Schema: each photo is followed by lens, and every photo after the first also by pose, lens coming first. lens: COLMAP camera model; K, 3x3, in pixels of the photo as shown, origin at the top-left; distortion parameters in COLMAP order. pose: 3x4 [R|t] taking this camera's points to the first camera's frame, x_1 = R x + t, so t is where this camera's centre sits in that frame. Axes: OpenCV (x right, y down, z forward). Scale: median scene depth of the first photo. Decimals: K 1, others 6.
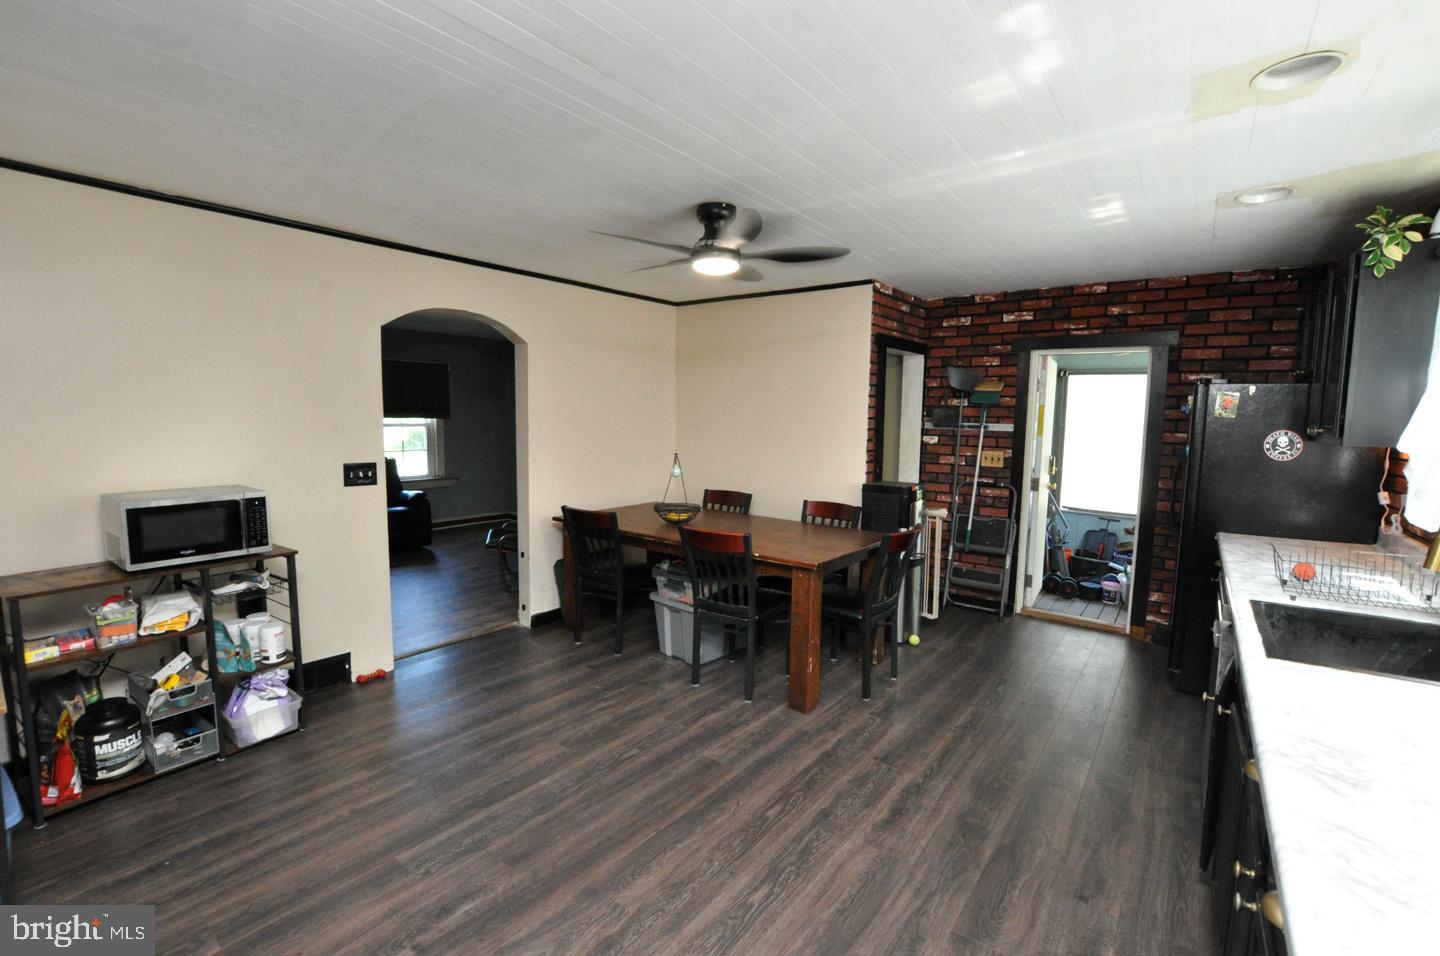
lens RADIAL K [[632.0, 0, 719.7], [0, 632.0, 479.7], [0, 0, 1]] dist [-0.022815, 0.000623]
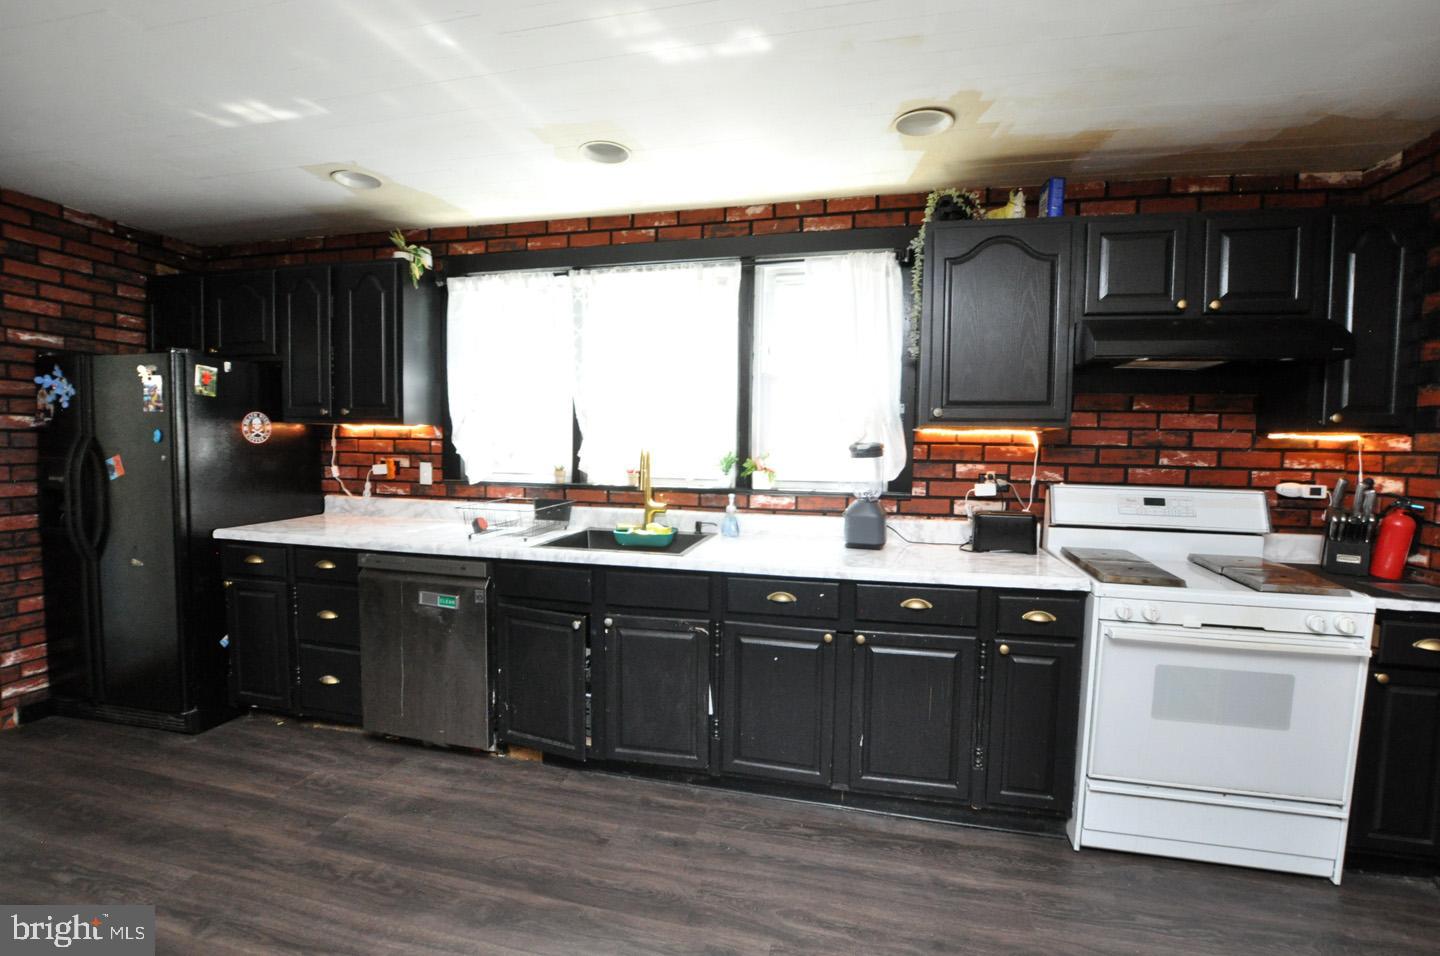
lens RADIAL K [[632.0, 0, 723.2], [0, 632.0, 478.4], [0, 0, 1]] dist [-0.022815, 0.000623]
pose [[-0.410217, -0.071670, 0.909168, -0.231284], [0.068650, 0.991652, 0.109147, -0.027637], [-0.909401, 0.107188, -0.401872, 0.616608]]
